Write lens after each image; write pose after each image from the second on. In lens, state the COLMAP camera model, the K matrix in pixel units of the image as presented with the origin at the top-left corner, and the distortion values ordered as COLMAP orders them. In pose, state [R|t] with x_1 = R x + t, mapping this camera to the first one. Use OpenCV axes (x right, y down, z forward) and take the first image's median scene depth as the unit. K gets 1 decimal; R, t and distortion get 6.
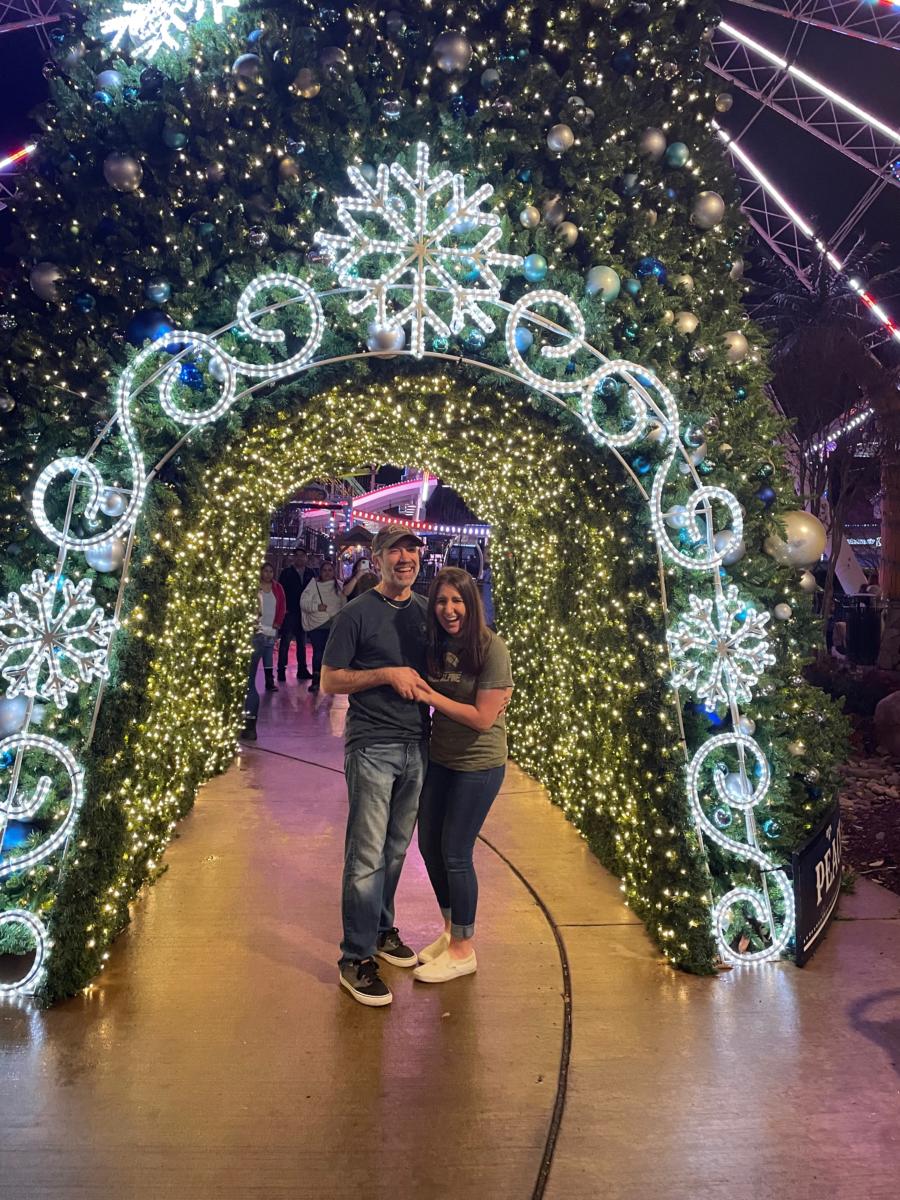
lens RADIAL K [[917.3, 0, 460.8], [0, 917.3, 588.4], [0, 0, 1]] dist [0.095965, -0.128188]
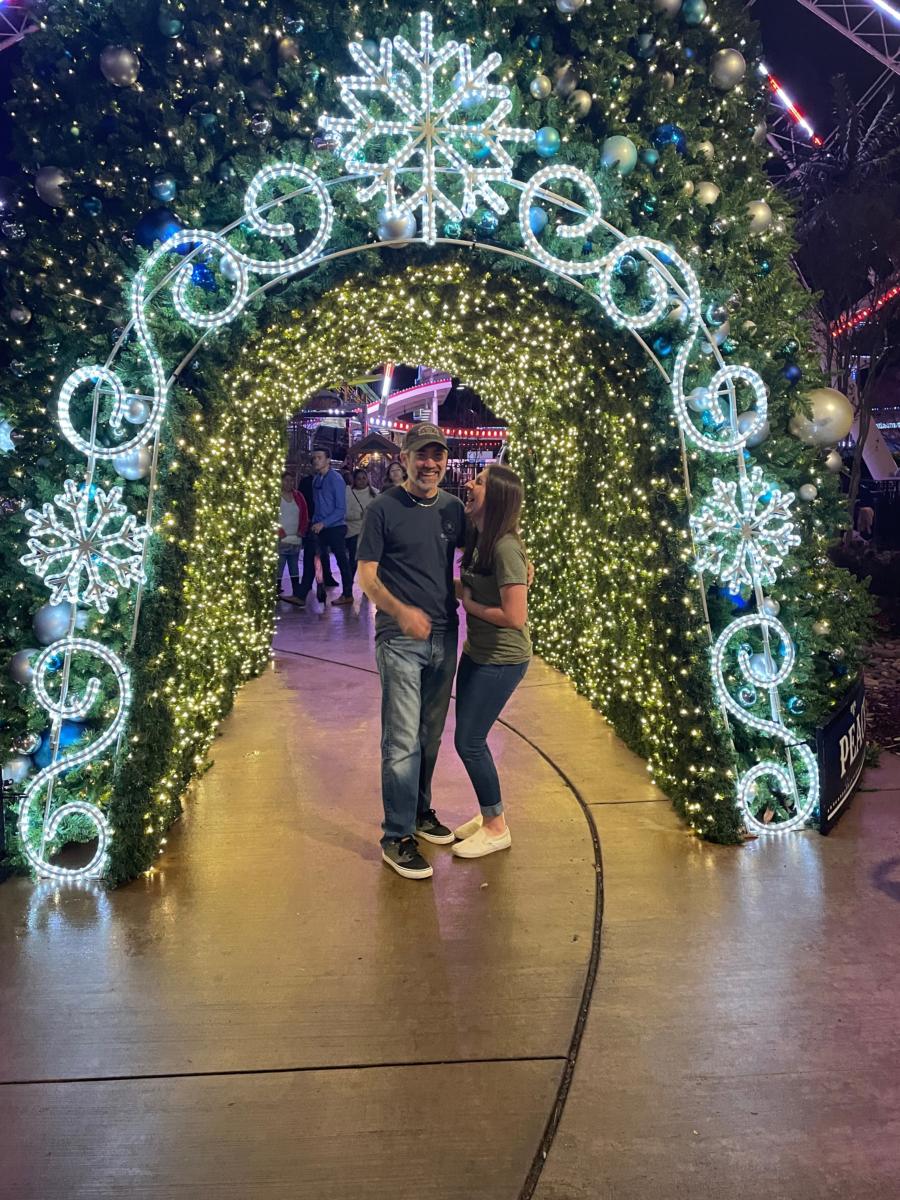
lens RADIAL K [[917.3, 0, 447.1], [0, 917.3, 592.5], [0, 0, 1]] dist [0.095965, -0.128188]
pose [[0.998502, -0.037983, -0.039374, -0.003597], [0.041952, 0.993540, 0.105446, 0.011945], [0.035115, -0.106940, 0.993645, -0.013729]]
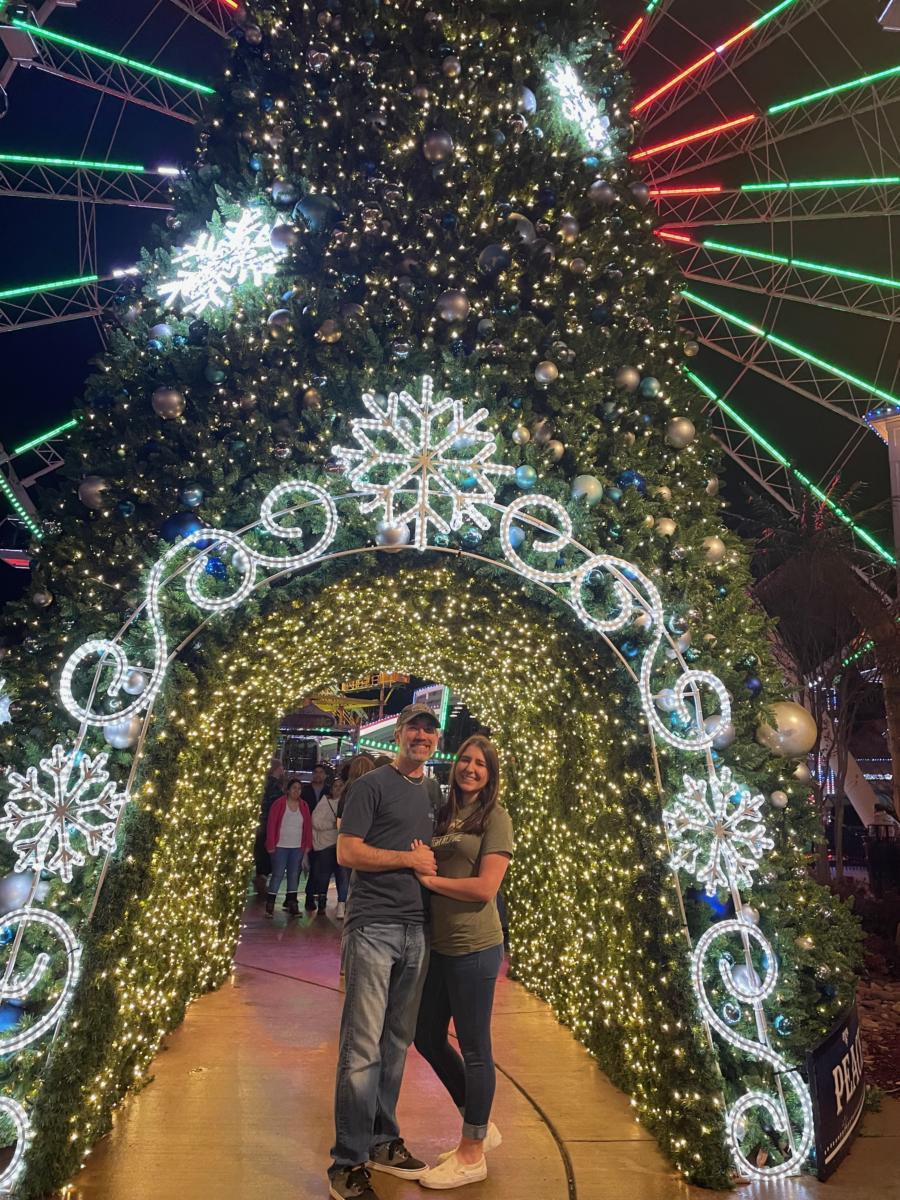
lens RADIAL K [[917.3, 0, 449.6], [0, 917.3, 600.3], [0, 0, 1]] dist [0.095965, -0.128188]
pose [[0.999780, -0.000325, -0.020957, 0.010296], [-0.004666, 0.971335, -0.237669, 0.064444], [0.020434, 0.237715, 0.971120, -0.050551]]
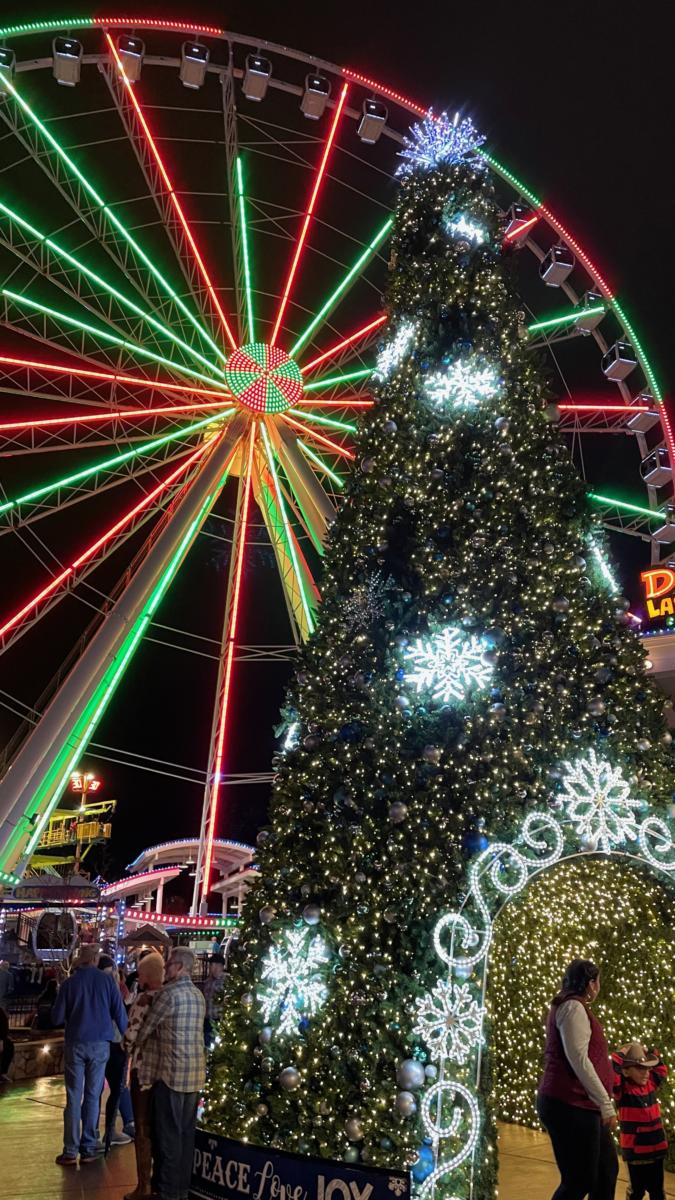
lens RADIAL K [[923.6, 0, 348.0], [0, 923.6, 594.1], [0, 0, 1]] dist [0.089834, -0.097753]
pose [[0.972049, 0.041960, 0.230999, -1.012807], [0.049391, 0.925335, -0.375921, -0.036165], [-0.229525, 0.376823, 0.897398, -0.840541]]
